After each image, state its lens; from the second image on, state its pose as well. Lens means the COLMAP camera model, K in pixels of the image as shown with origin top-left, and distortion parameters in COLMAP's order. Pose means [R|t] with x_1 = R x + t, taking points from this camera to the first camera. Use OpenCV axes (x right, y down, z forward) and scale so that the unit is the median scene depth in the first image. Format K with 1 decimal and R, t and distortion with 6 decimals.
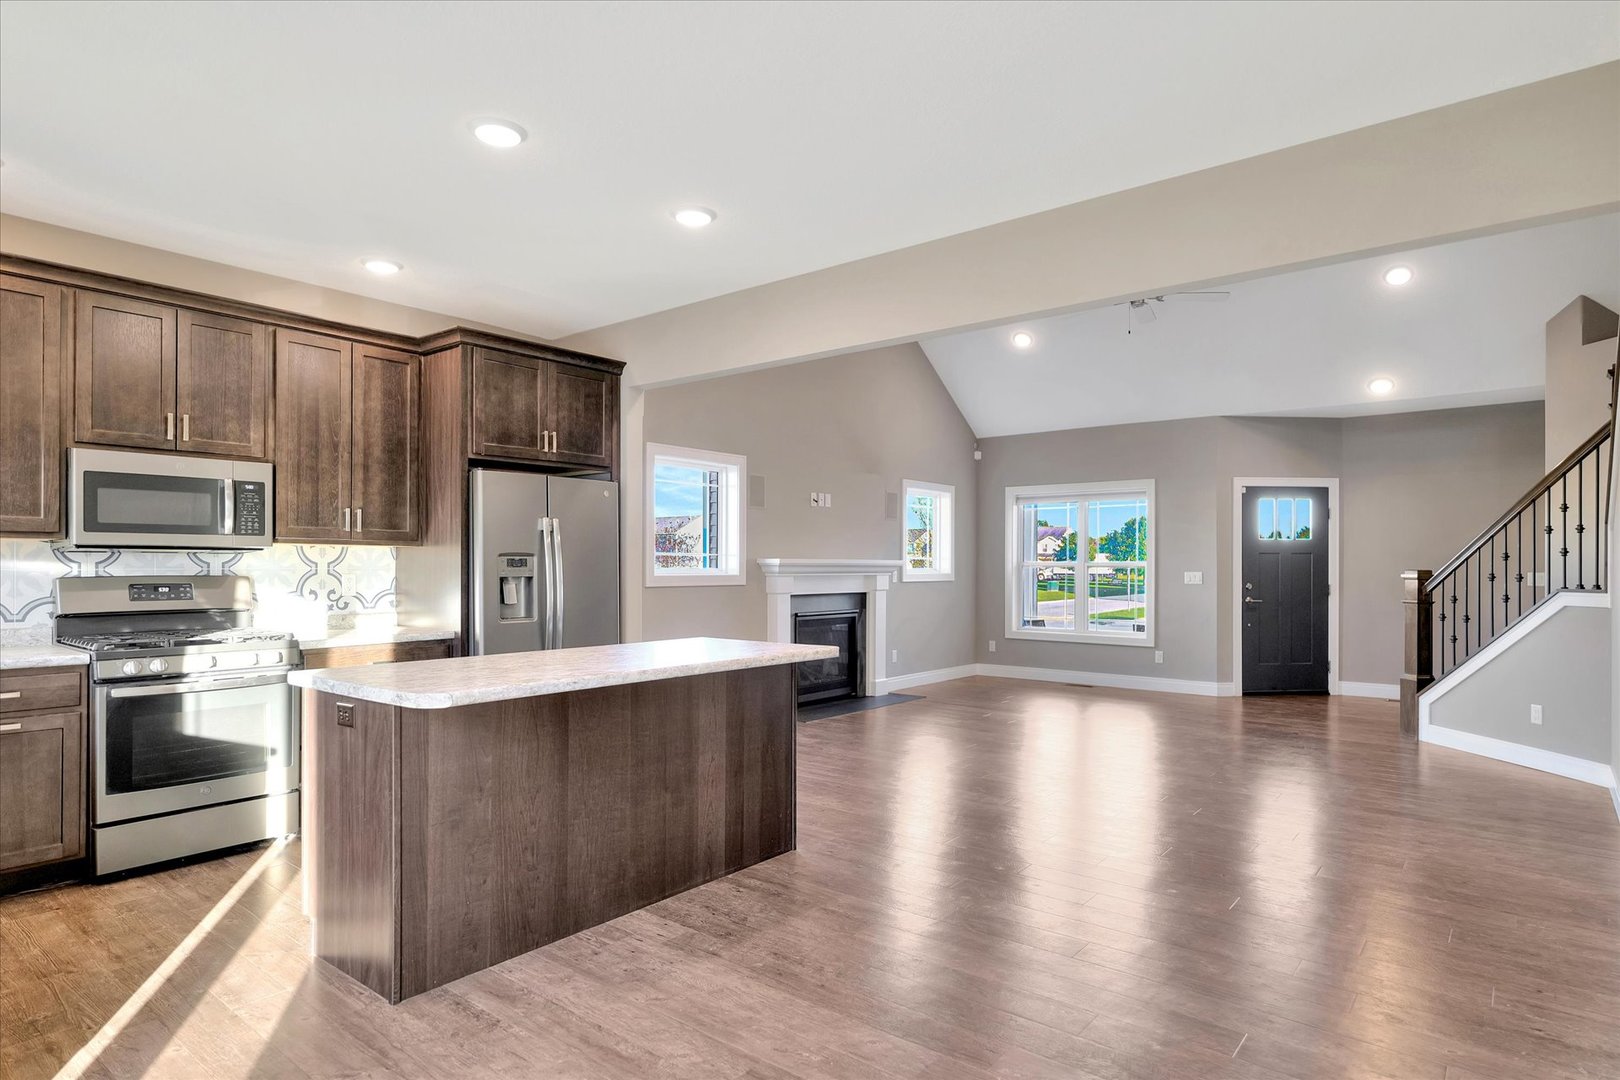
lens RADIAL K [[895.6, 0, 801.6], [0, 895.6, 569.6], [0, 0, 1]] dist [-0.007065, 0.004654]
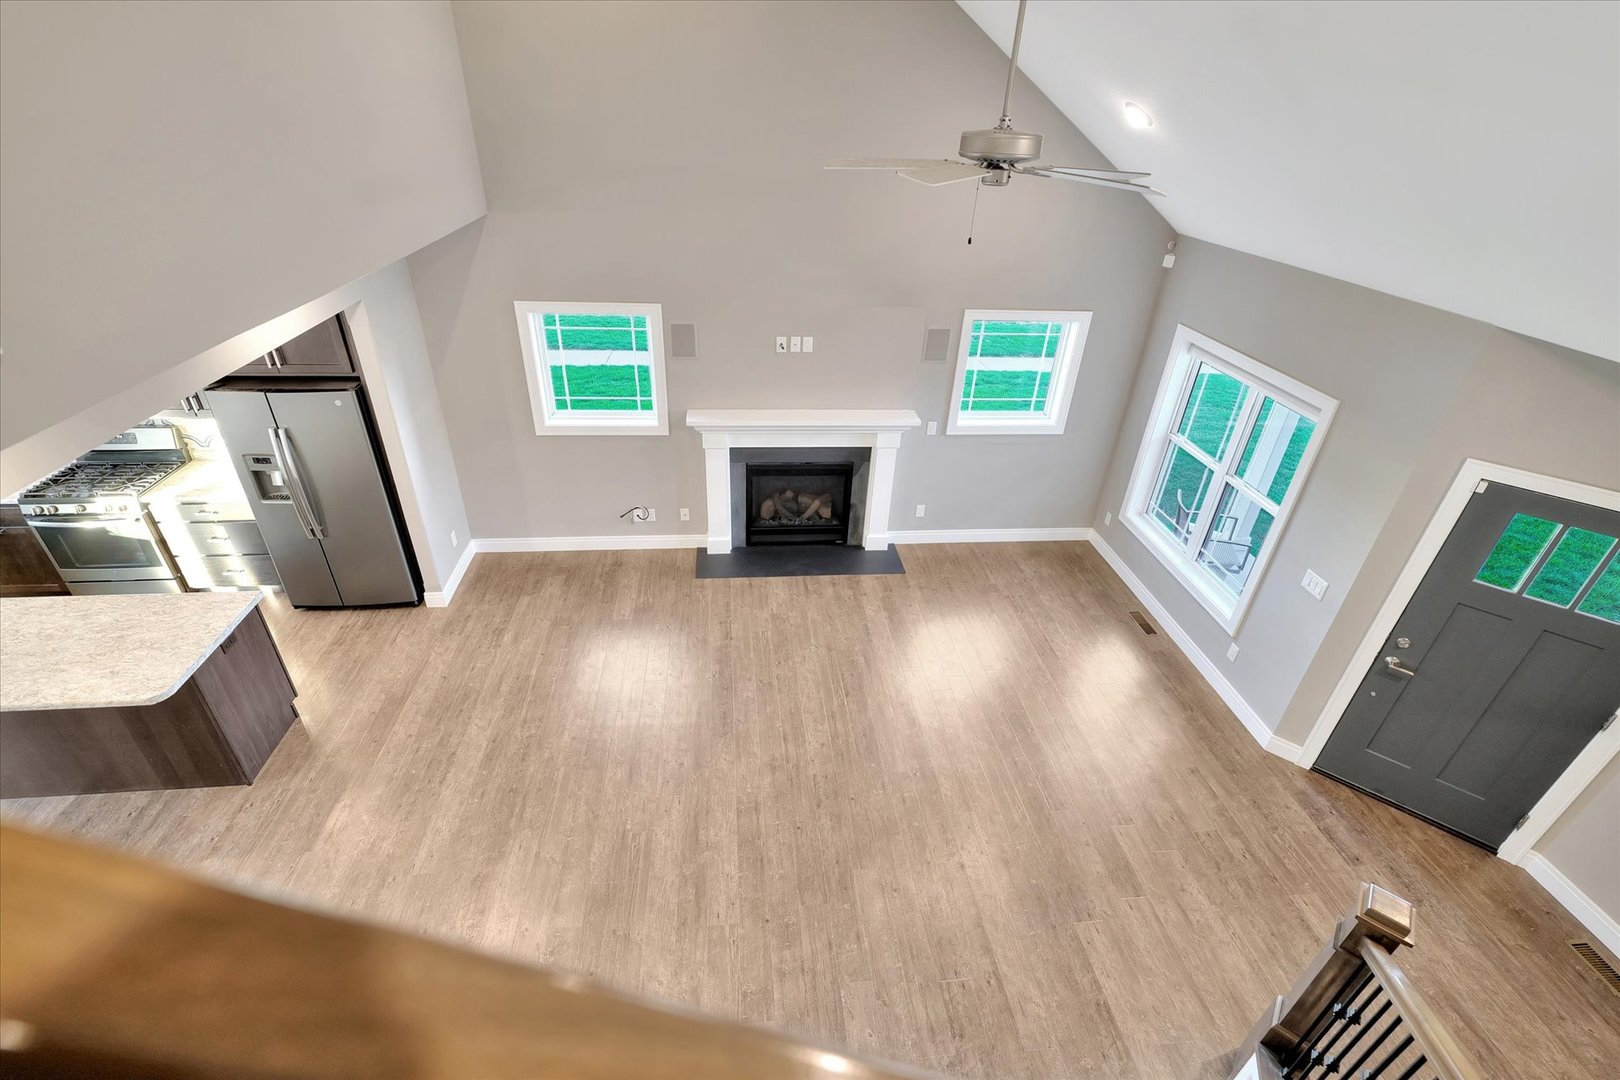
lens RADIAL K [[699.3, 0, 802.2], [0, 699.3, 547.6], [0, 0, 1]] dist [-0.003585, 0.001432]
pose [[0.710348, 0.393816, -0.583366, 0.466218], [-0.039615, 0.849876, 0.525491, -0.249209], [0.702735, -0.350171, 0.619309, 0.486011]]
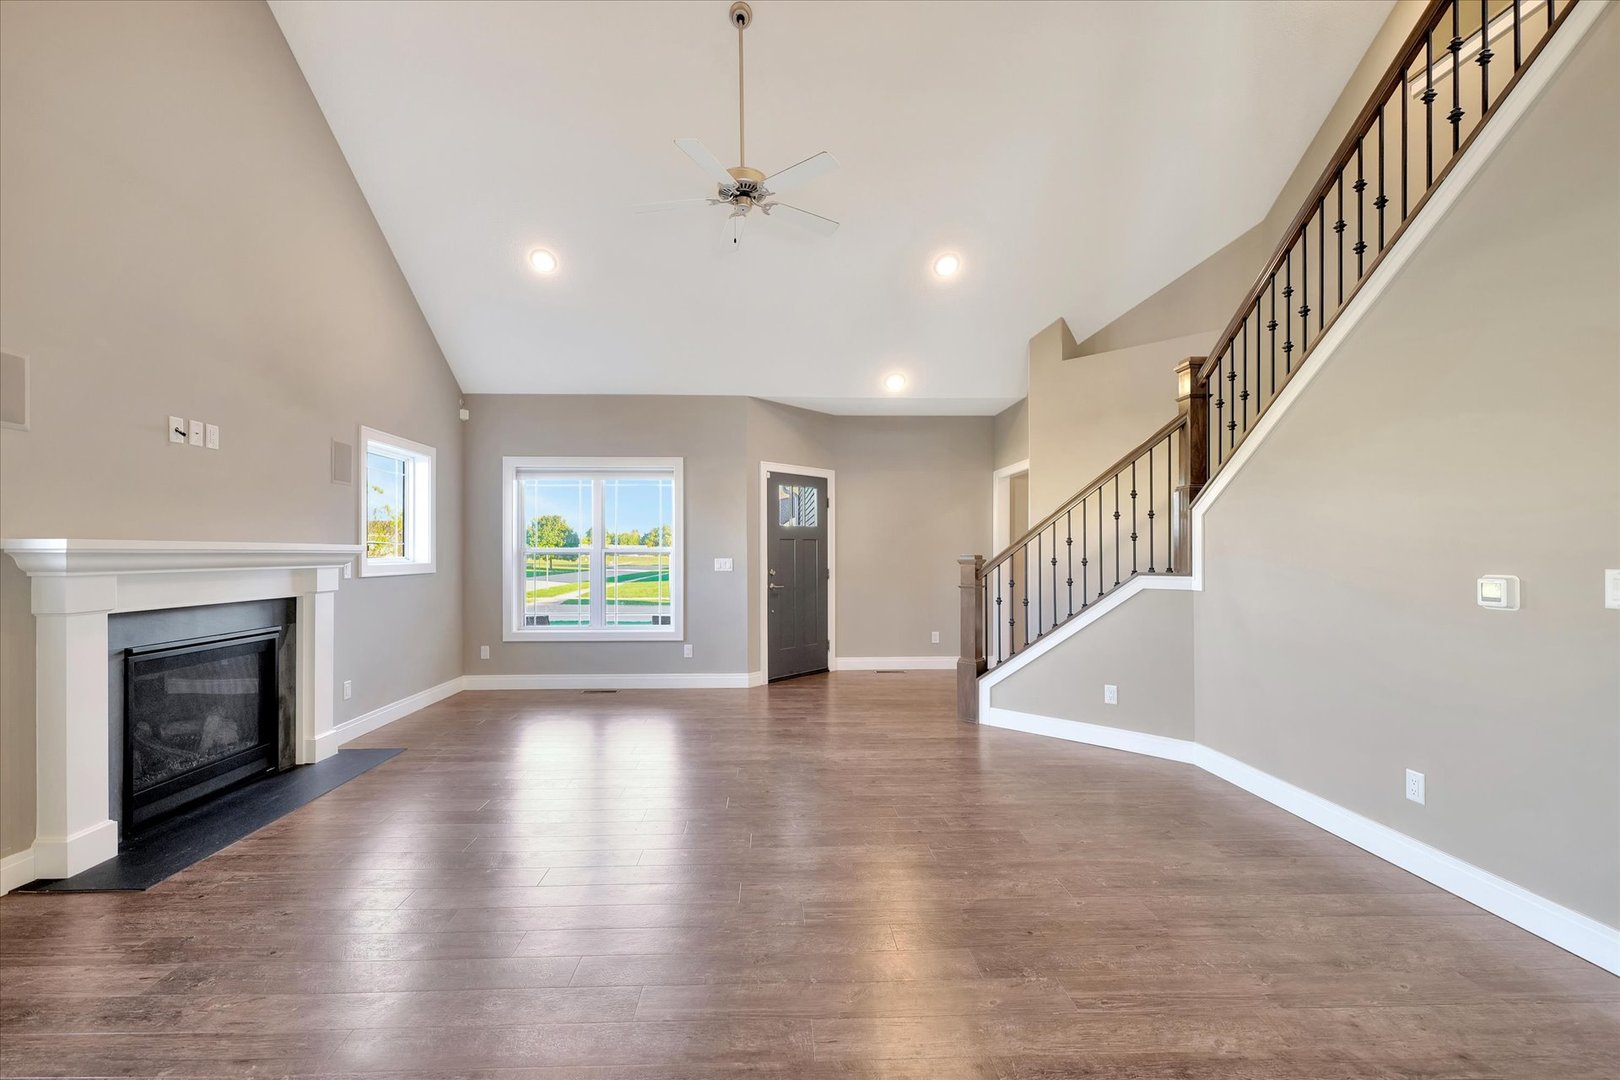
lens RADIAL K [[680.3, 0, 793.2], [0, 680.3, 552.8], [0, 0, 1]] dist [0.000328, -0.000881]
pose [[0.751359, -0.003788, 0.659883, 0.020393], [0.007162, 0.999971, -0.002415, -0.001239], [-0.659855, 0.006540, 0.751365, 0.421114]]
